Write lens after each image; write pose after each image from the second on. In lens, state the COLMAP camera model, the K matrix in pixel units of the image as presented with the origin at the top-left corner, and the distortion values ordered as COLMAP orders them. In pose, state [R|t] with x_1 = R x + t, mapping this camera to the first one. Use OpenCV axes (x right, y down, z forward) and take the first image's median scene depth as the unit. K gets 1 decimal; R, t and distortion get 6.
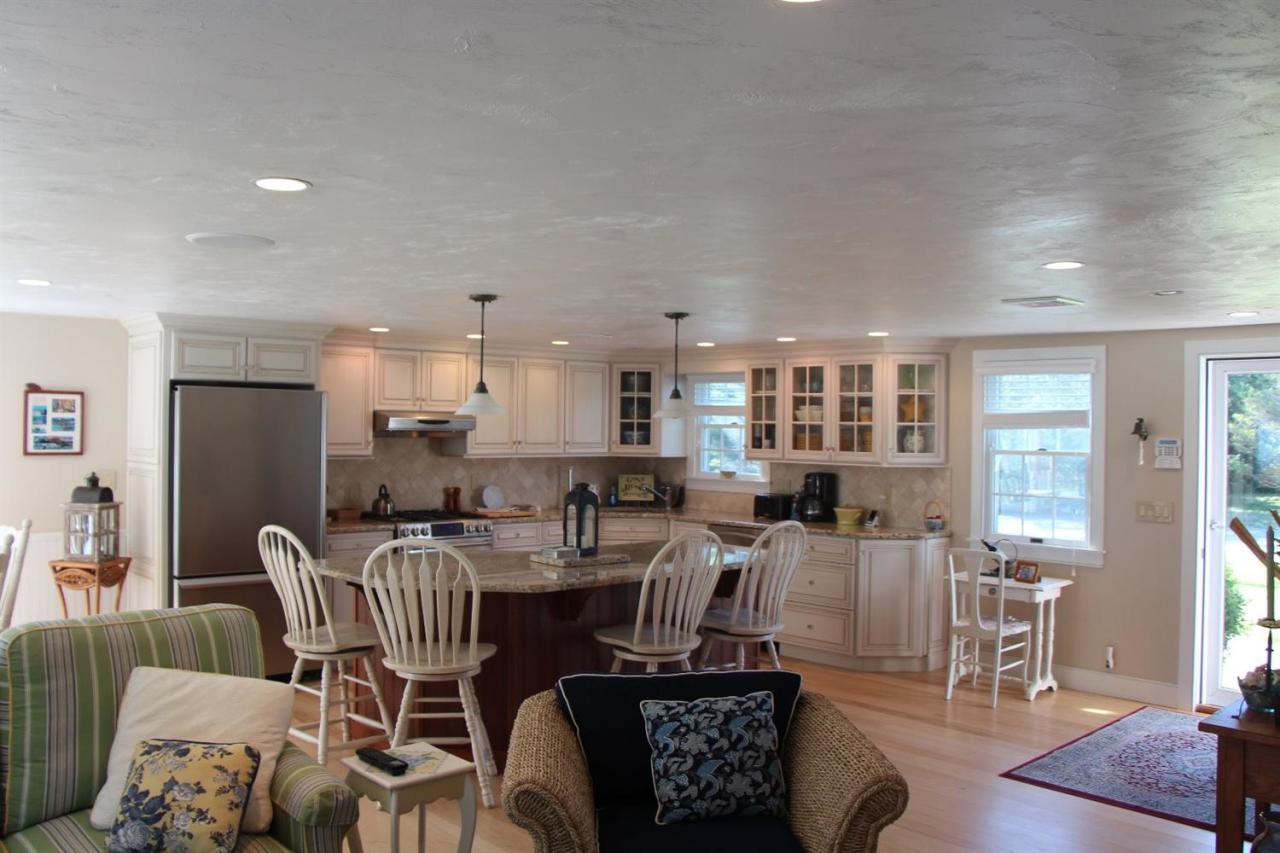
lens RADIAL K [[1063.4, 0, 626.5], [0, 1063.4, 425.4], [0, 0, 1]] dist [-0.178192, 0.146194]
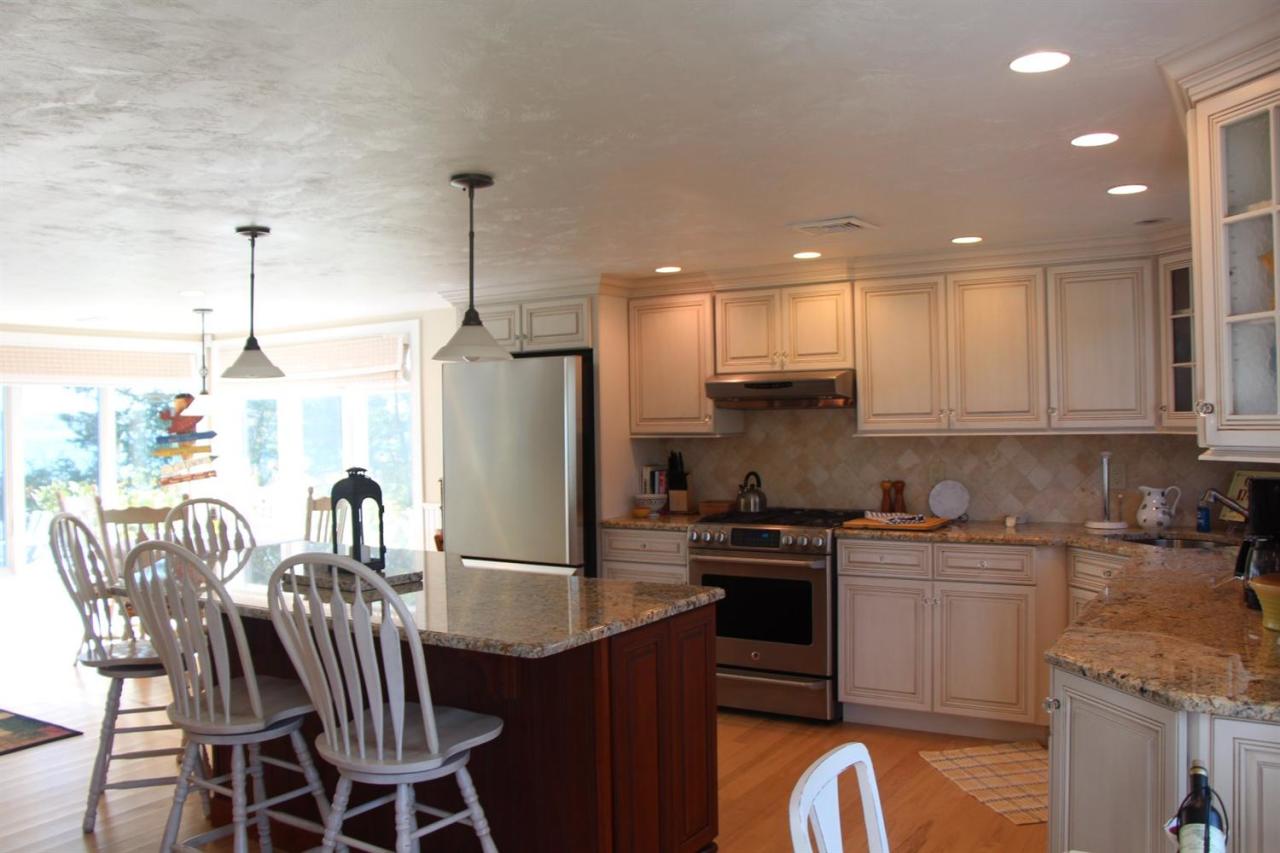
lens RADIAL K [[1063.4, 0, 635.1], [0, 1063.4, 424.5], [0, 0, 1]] dist [-0.178192, 0.146194]
pose [[0.263932, -0.012492, -0.964460, 0.562514], [0.023298, 0.999707, -0.006572, 0.030132], [0.964260, -0.020735, 0.264146, 0.850825]]
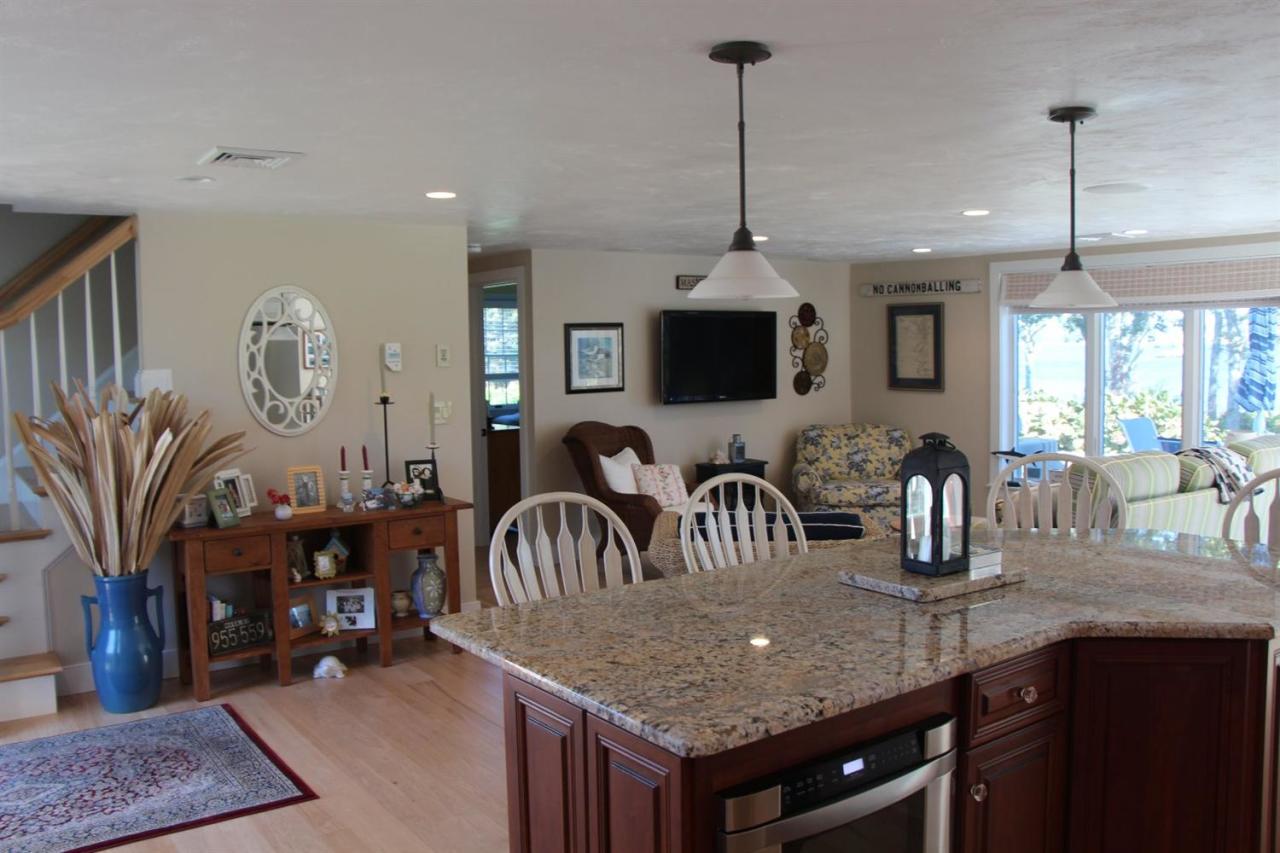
lens RADIAL K [[1063.4, 0, 639.8], [0, 1063.4, 424.4], [0, 0, 1]] dist [-0.178192, 0.146194]
pose [[-0.993750, -0.006049, 0.111464, 0.035724], [0.002257, 0.997238, 0.074241, 0.010286], [-0.111605, 0.074029, -0.990991, 1.297133]]
